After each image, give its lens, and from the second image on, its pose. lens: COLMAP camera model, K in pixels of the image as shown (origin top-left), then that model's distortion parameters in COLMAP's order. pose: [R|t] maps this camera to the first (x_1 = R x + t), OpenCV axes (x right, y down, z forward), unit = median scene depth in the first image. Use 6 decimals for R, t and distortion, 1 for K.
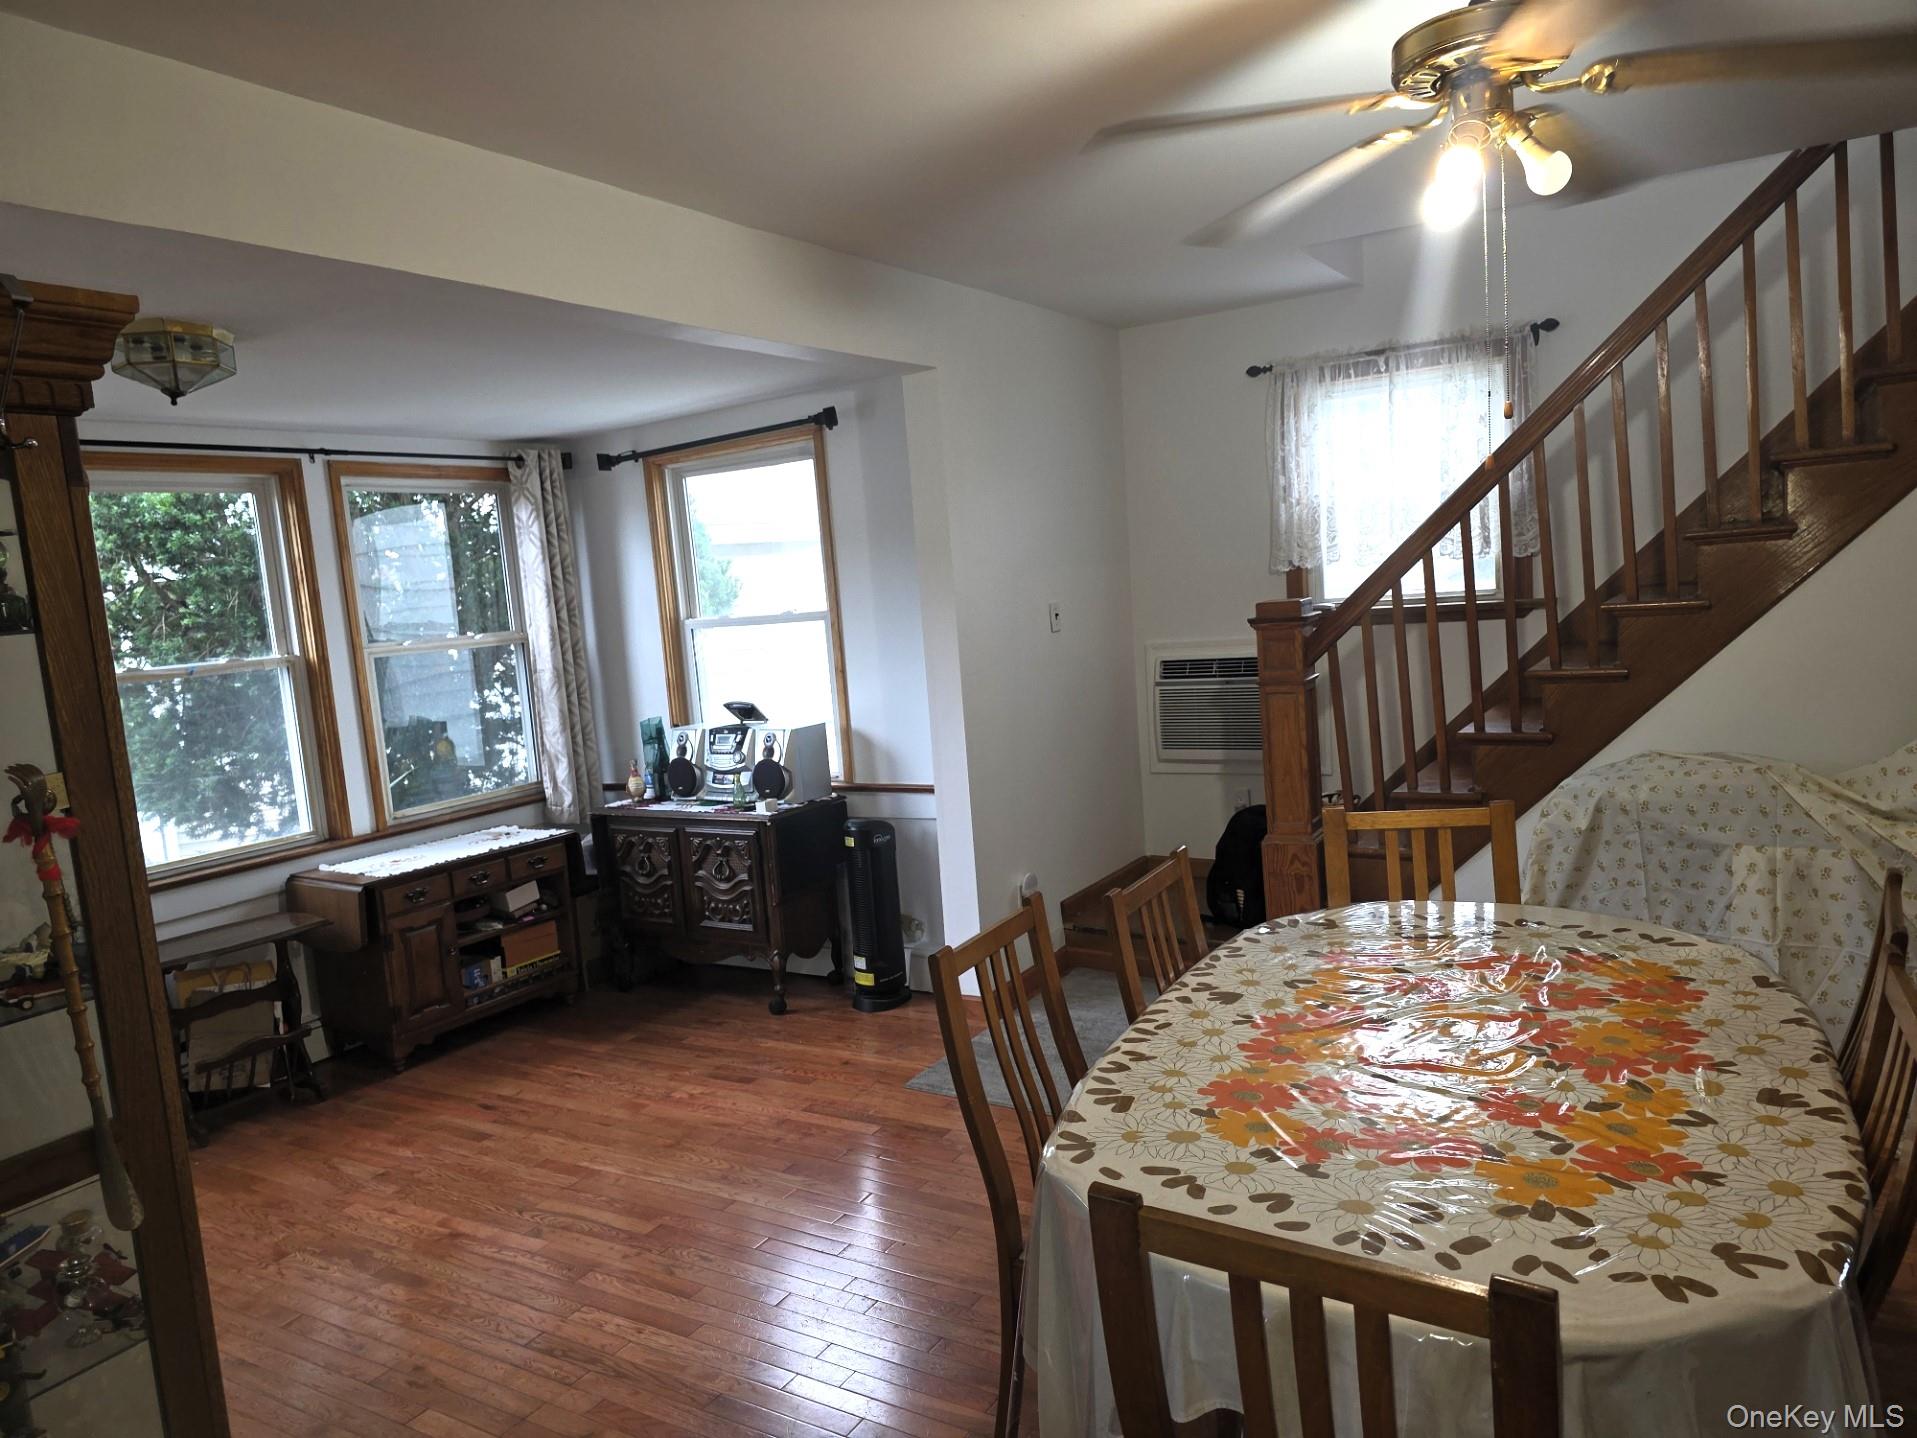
lens RADIAL K [[1297.8, 0, 962.0], [0, 1297.8, 721.4], [0, 0, 1]] dist [0.058199, -0.019541]
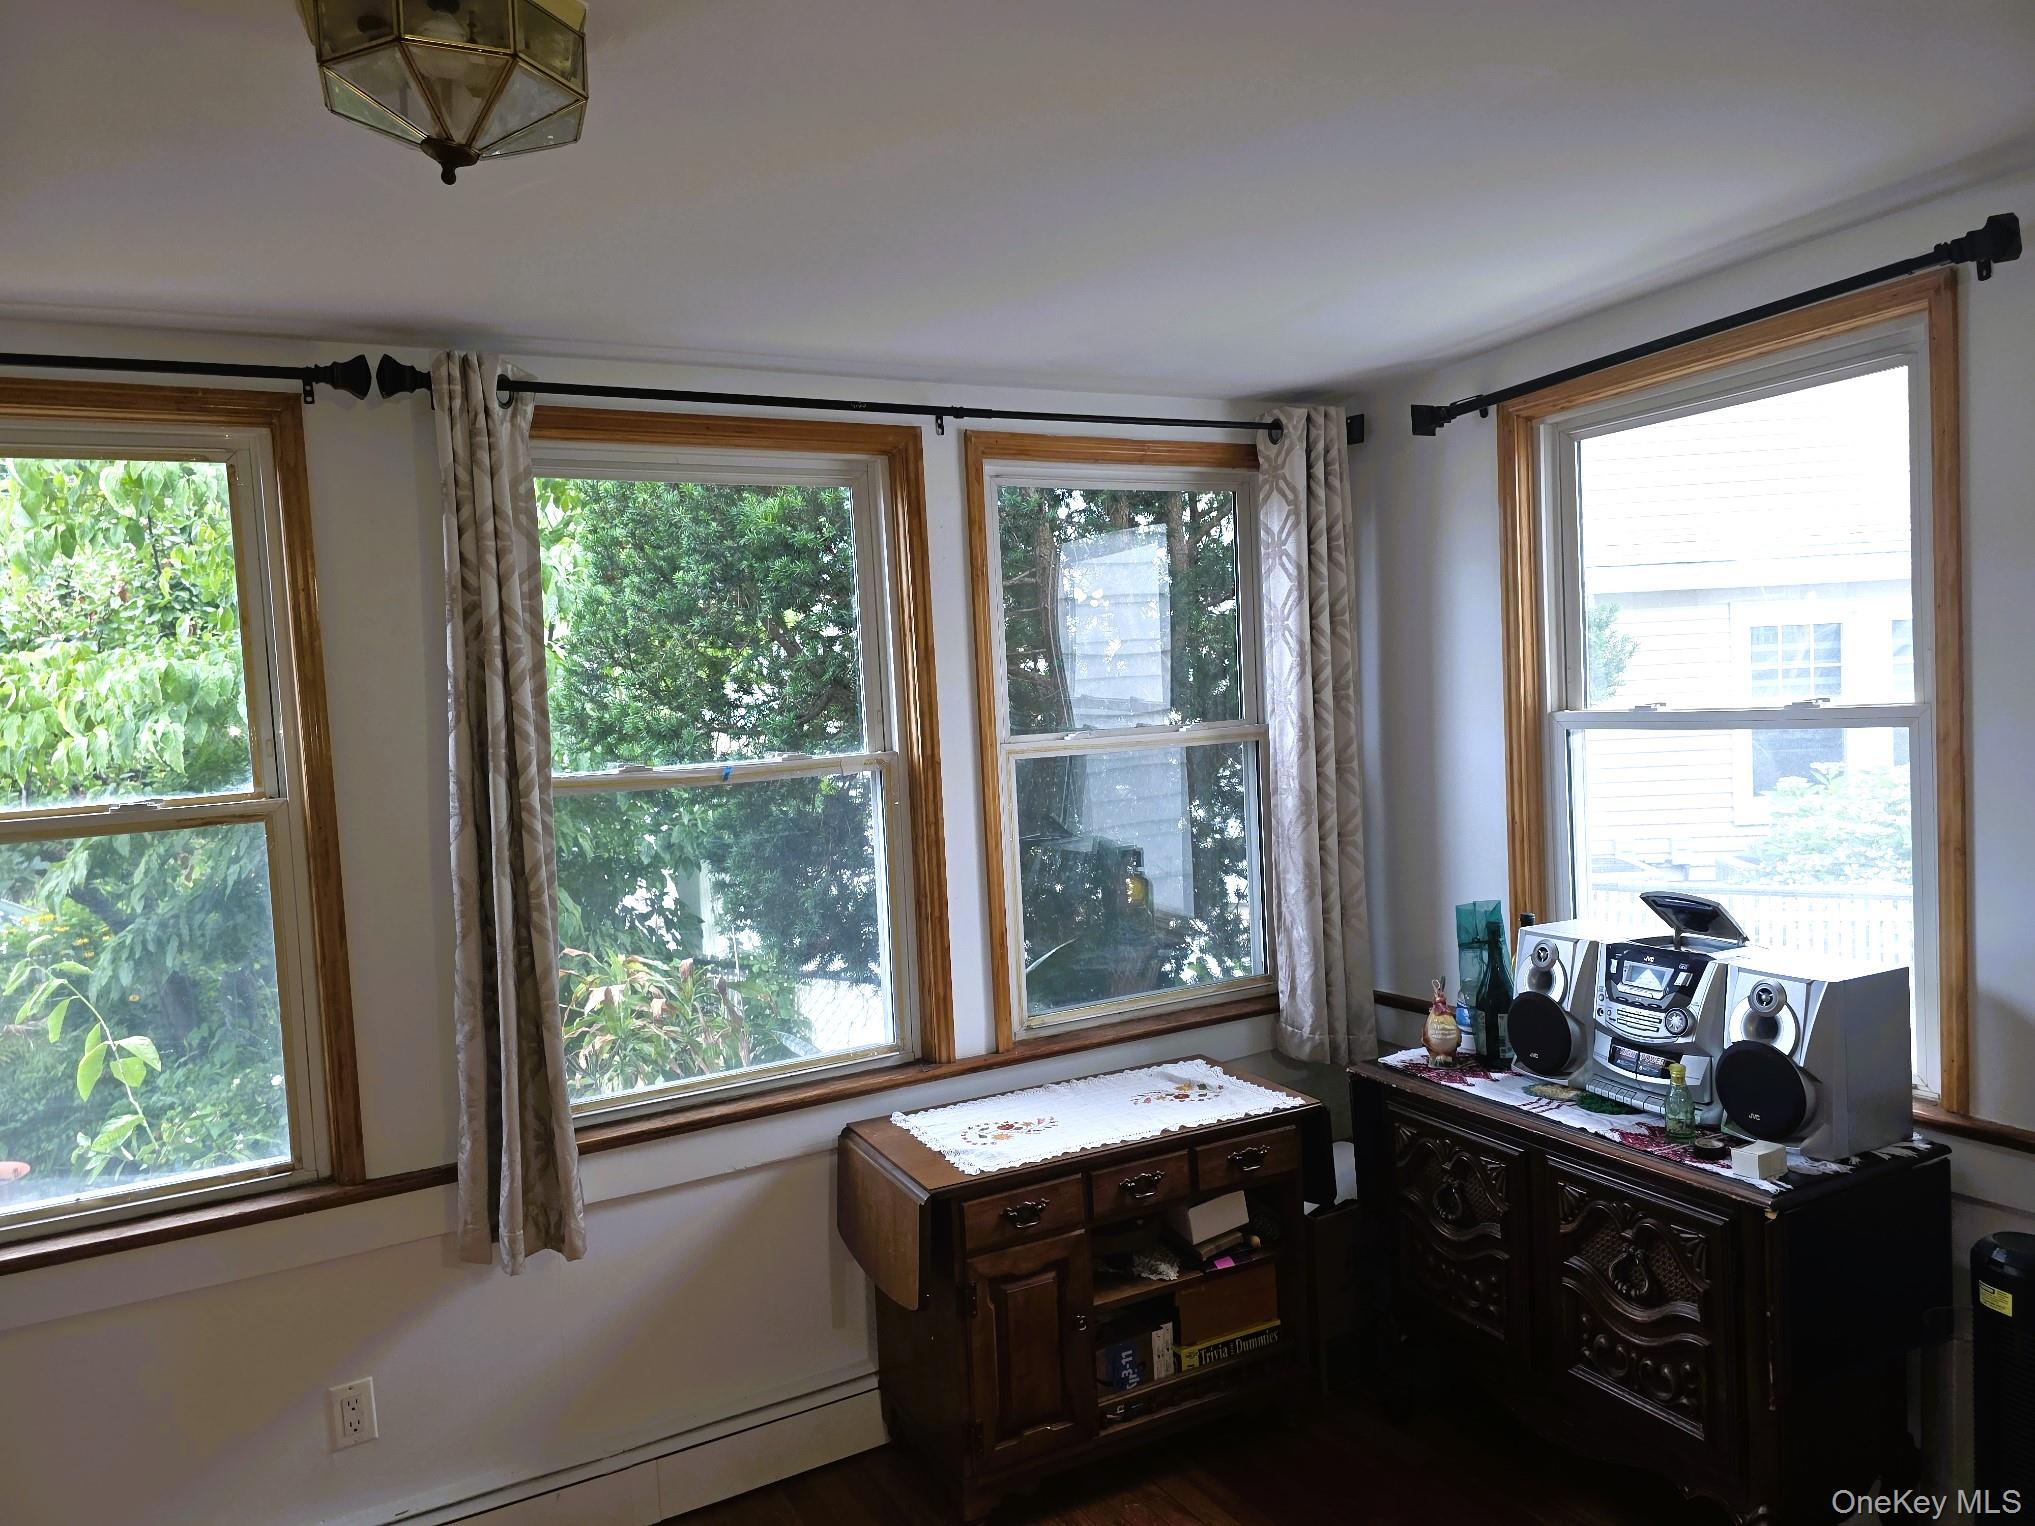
lens RADIAL K [[1377.7, 0, 1012.4], [0, 1377.7, 766.5], [0, 0, 1]] dist [0.058199, -0.019541]
pose [[0.864369, 0.059590, -0.499314, -0.133506], [-0.071446, 0.997434, -0.004643, -0.042353], [0.497756, 0.039687, 0.866408, 0.450376]]
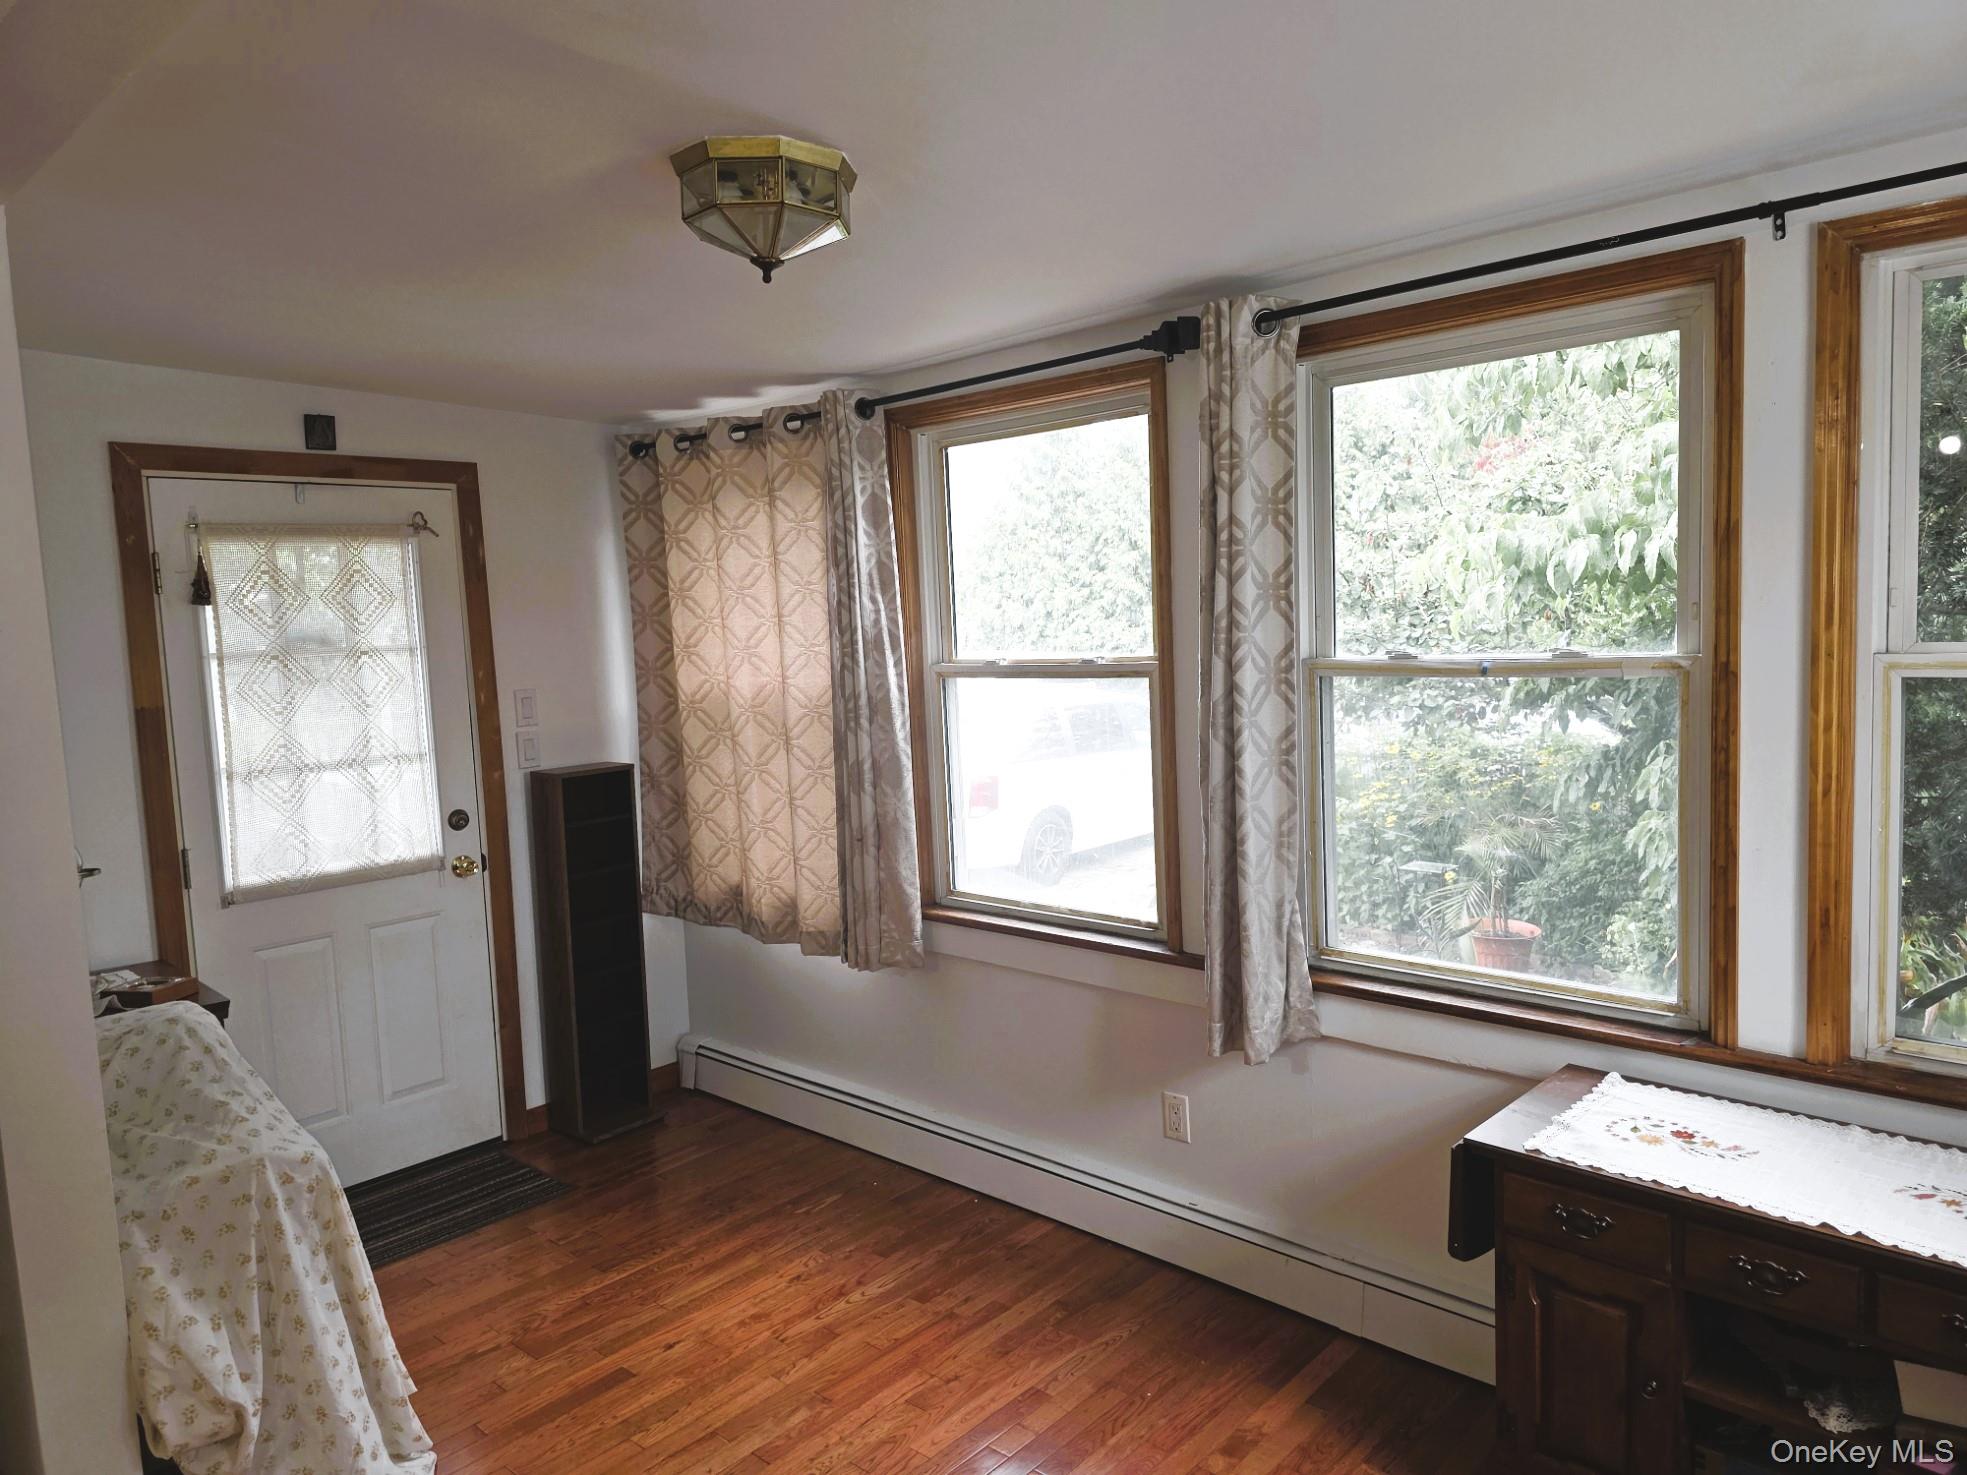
lens RADIAL K [[1331.6, 0, 992.6], [0, 1331.6, 730.9], [0, 0, 1]] dist [0.058199, -0.019541]
pose [[-0.194291, 0.170275, -0.966053, 0.037015], [-0.057641, 0.981136, 0.184526, -0.095073], [0.979249, 0.091536, -0.180811, 0.786443]]
